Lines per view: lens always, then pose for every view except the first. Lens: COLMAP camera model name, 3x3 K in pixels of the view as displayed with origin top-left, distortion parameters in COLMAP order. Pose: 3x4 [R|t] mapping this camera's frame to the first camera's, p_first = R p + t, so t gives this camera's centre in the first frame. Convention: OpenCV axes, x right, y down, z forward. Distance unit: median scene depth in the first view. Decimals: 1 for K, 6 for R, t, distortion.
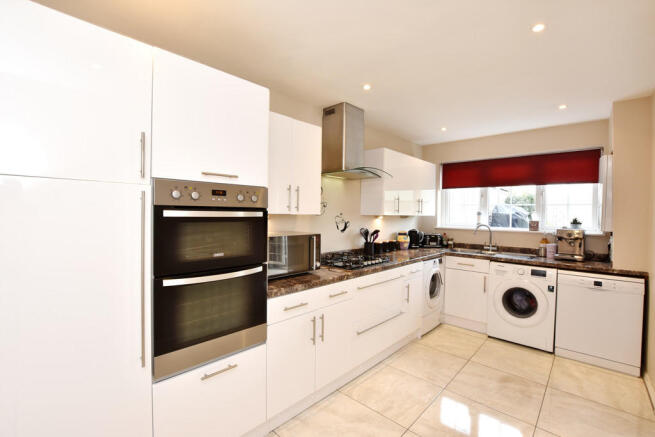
lens RADIAL K [[295.9, 0, 326.4], [0, 295.9, 217.8], [0, 0, 1]] dist [0.018299, 0.000405]
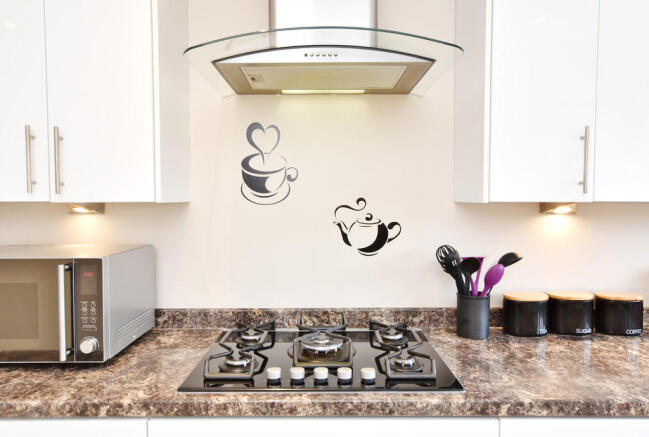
lens RADIAL K [[475.6, 0, 324.0], [0, 475.6, 217.9], [0, 0, 1]] dist [0.000032, -0.000651]
pose [[0.681075, 0.022574, -0.731866, 0.408792], [-0.003688, 0.999618, 0.027401, -0.006663], [0.732205, -0.015963, 0.680898, 0.603351]]
